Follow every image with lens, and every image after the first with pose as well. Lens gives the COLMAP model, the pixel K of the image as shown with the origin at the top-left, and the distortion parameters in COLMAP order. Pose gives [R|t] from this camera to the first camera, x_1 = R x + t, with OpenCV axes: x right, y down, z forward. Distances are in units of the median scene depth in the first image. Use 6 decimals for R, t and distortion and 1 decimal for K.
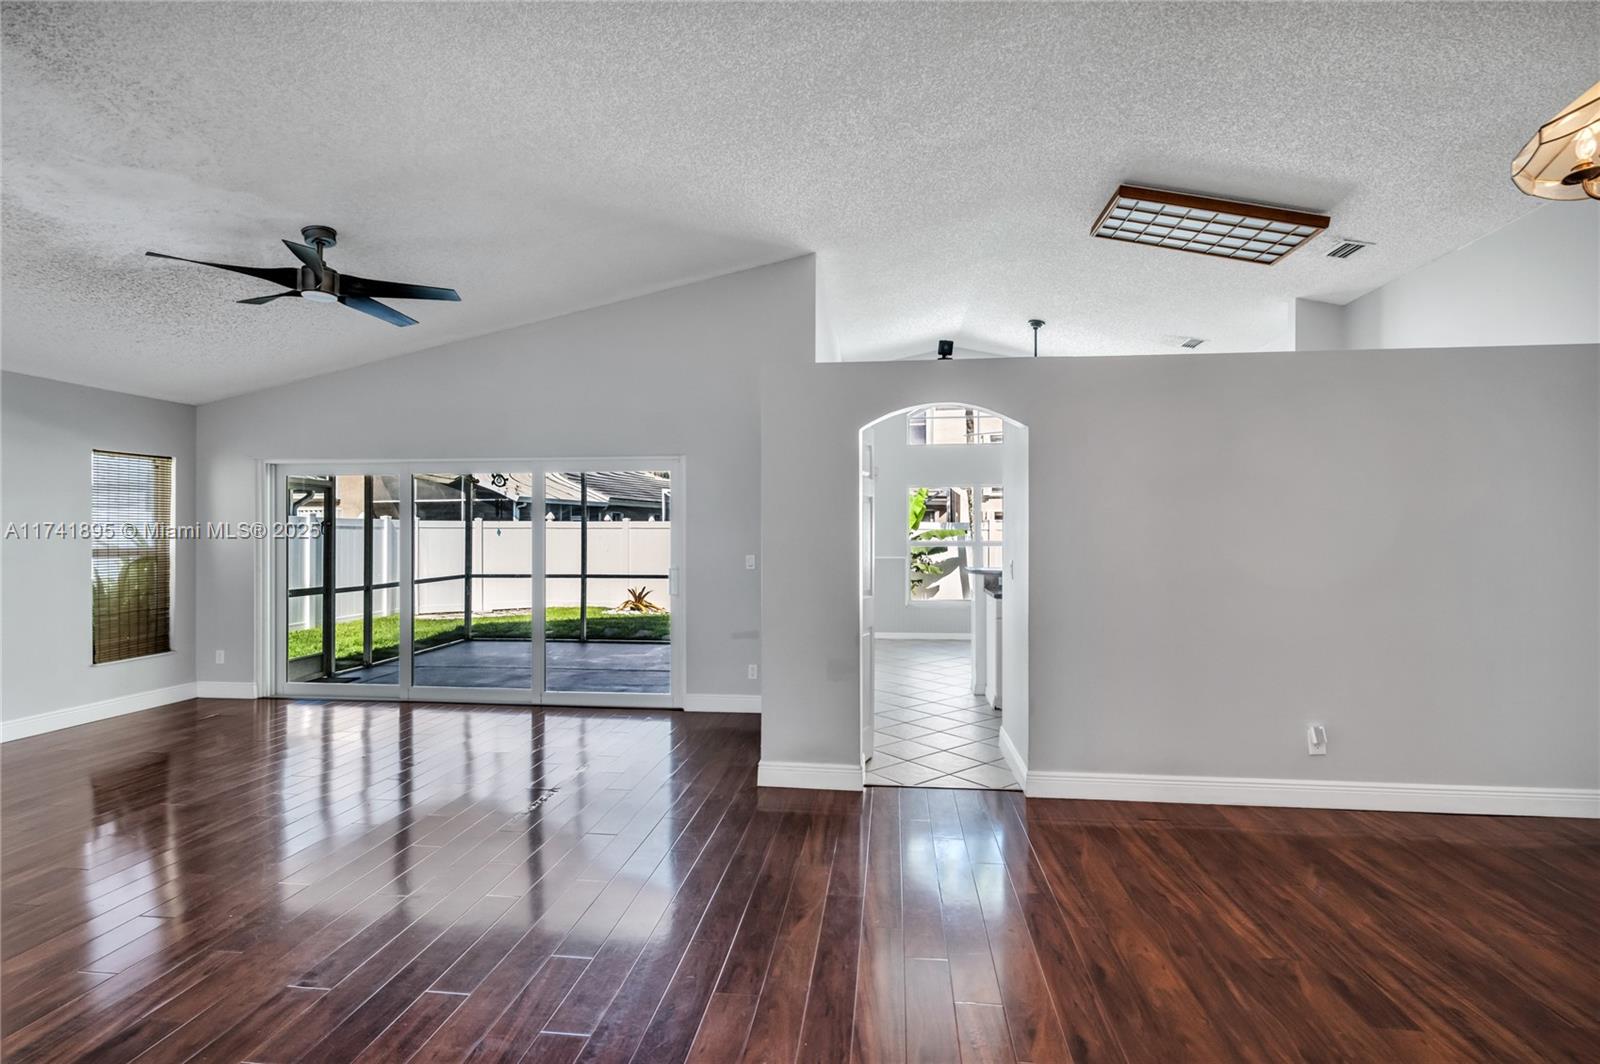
lens RADIAL K [[695.8, 0, 795.7], [0, 695.8, 535.4], [0, 0, 1]] dist [-0.004143, -0.000167]
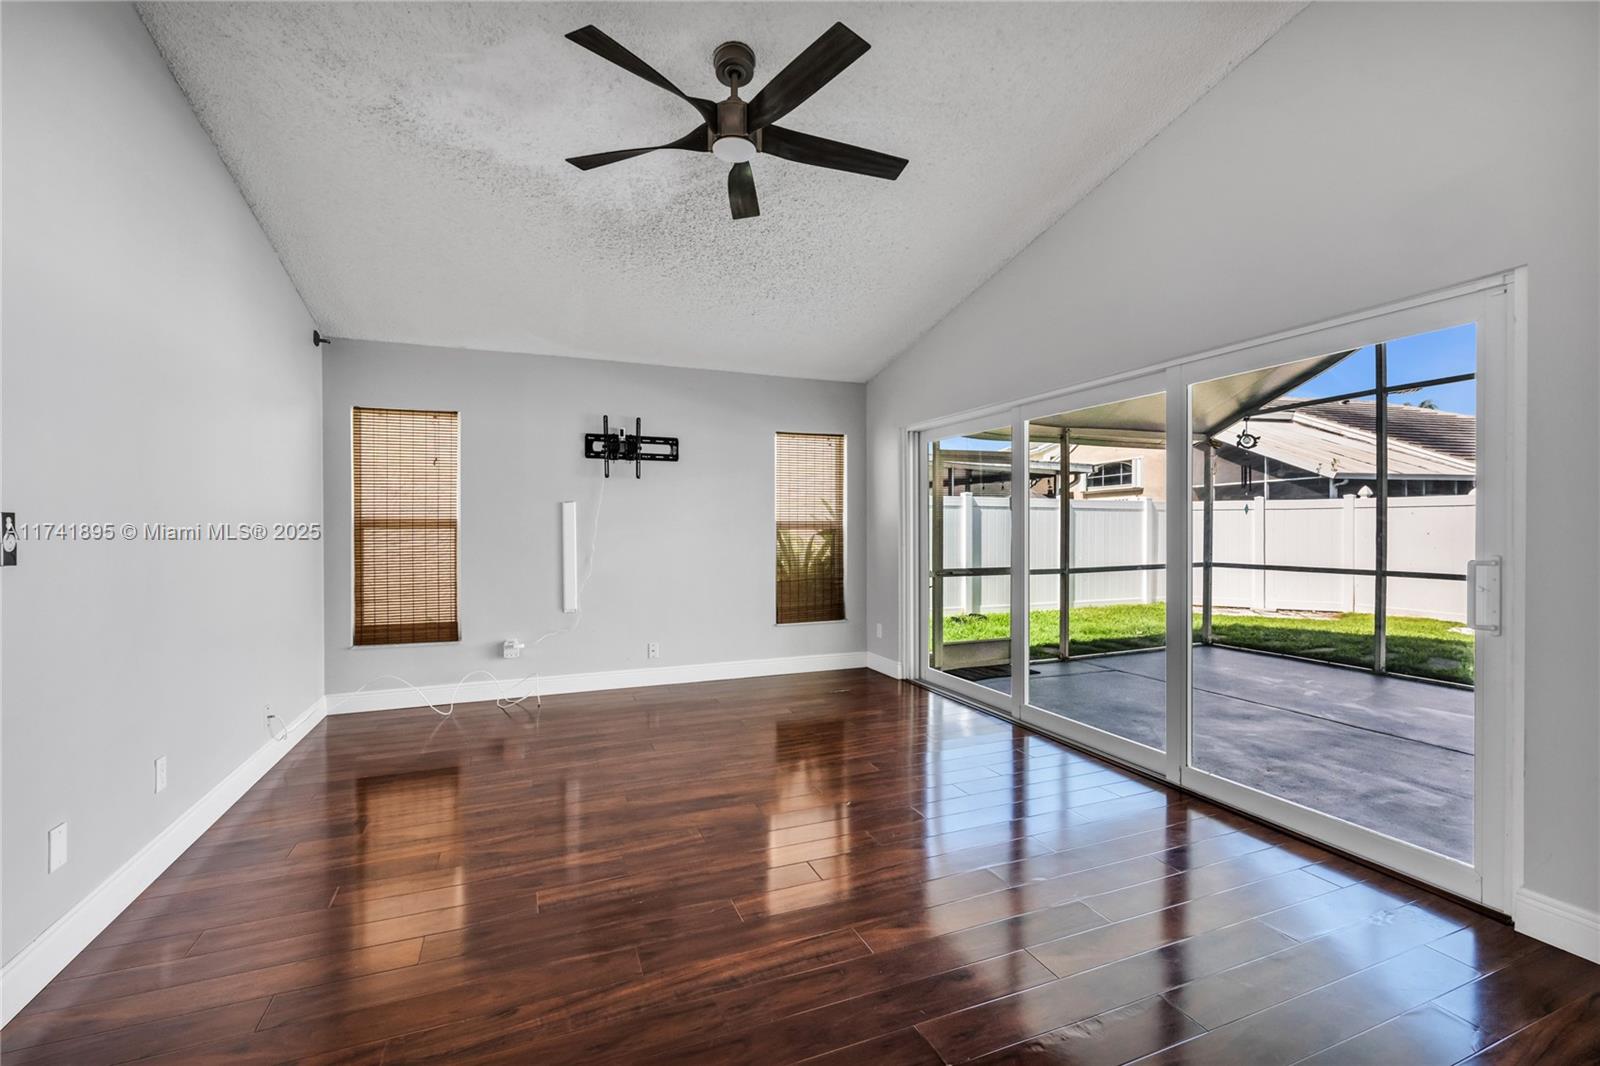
lens RADIAL K [[695.8, 0, 790.3], [0, 695.8, 535.0], [0, 0, 1]] dist [-0.004143, -0.000167]
pose [[0.490571, 0.013669, -0.871294, -0.021766], [0.002306, 0.999853, 0.016985, 0.019868], [0.871398, -0.010341, 0.490467, 0.400119]]
